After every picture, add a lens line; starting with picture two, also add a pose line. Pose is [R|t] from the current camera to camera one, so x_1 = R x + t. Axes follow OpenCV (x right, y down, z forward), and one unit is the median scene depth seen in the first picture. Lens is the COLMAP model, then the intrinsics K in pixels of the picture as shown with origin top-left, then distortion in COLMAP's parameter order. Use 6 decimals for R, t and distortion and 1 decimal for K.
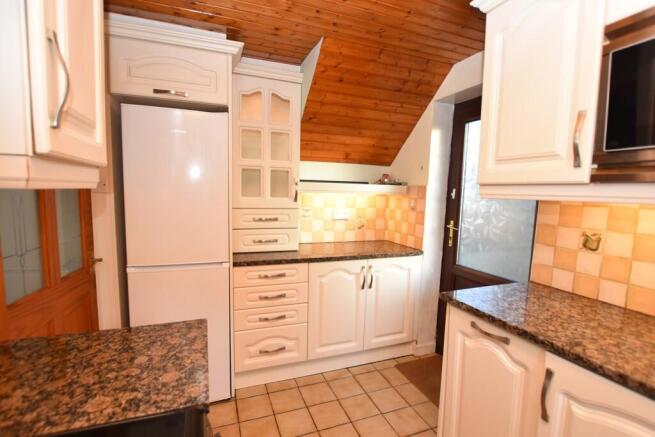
lens RADIAL K [[288.0, 0, 330.0], [0, 288.0, 220.0], [0, 0, 1]] dist [-0.023795, 0.000195]
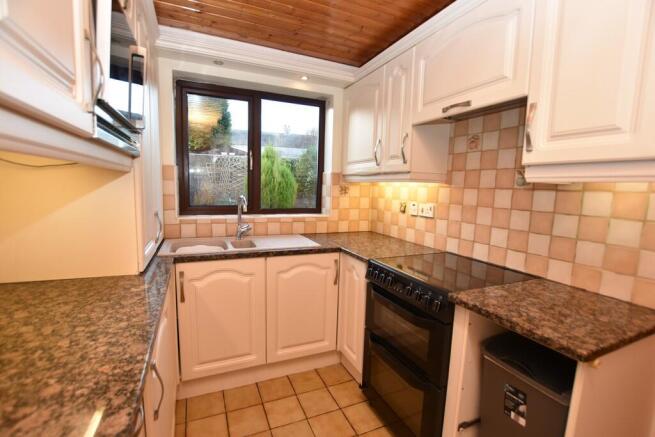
lens RADIAL K [[288.0, 0, 330.0], [0, 288.0, 220.0], [0, 0, 1]] dist [-0.023795, 0.000195]
pose [[-0.996863, -0.043181, -0.066326, 0.336903], [-0.055949, 0.977229, 0.204678, -0.112848], [0.055977, 0.207747, -0.976580, 1.914048]]
